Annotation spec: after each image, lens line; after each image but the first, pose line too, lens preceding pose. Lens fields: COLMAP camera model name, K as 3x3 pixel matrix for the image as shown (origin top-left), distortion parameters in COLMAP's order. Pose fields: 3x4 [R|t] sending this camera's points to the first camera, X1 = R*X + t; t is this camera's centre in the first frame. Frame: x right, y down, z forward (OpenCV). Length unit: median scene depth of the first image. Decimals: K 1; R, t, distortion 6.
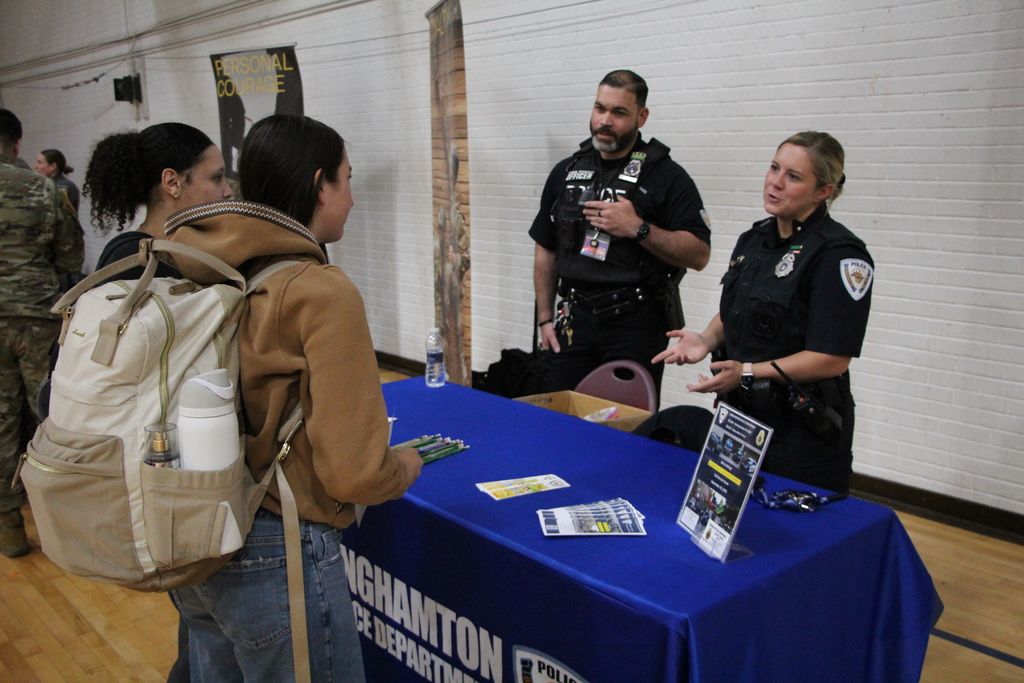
lens RADIAL K [[956.0, 0, 512.6], [0, 956.0, 343.6], [0, 0, 1]] dist [-0.127273, 0.000000]
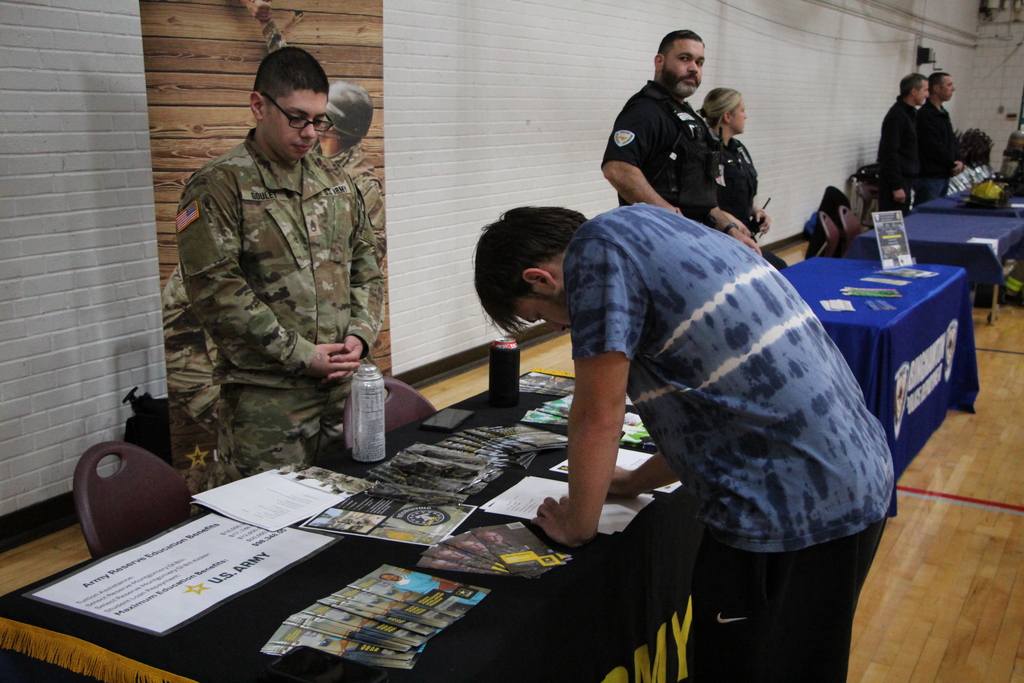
lens RADIAL K [[1132.9, 0, 512.1], [0, 1132.9, 347.0], [0, 0, 1]] dist [-0.048226, 0.000000]
pose [[-0.326079, -0.192013, 0.925637, -0.936943], [0.183843, 0.947581, 0.261328, -0.226682], [-0.927294, 0.255386, -0.273686, 1.190658]]
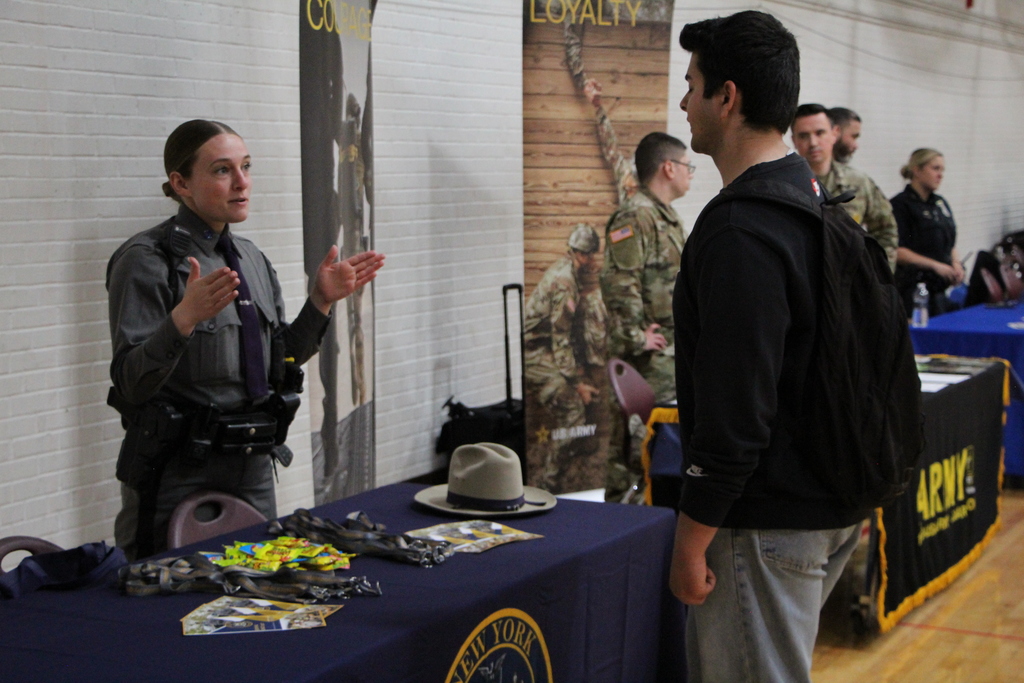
lens RADIAL K [[1669.2, 0, 511.3], [0, 1669.2, 336.8], [0, 0, 1]] dist [0.029103, 0.000000]
pose [[-0.342865, -0.088921, 0.935167, -1.584221], [0.191806, 0.967910, 0.162357, -0.330926], [-0.919595, 0.235038, -0.314807, 1.708864]]
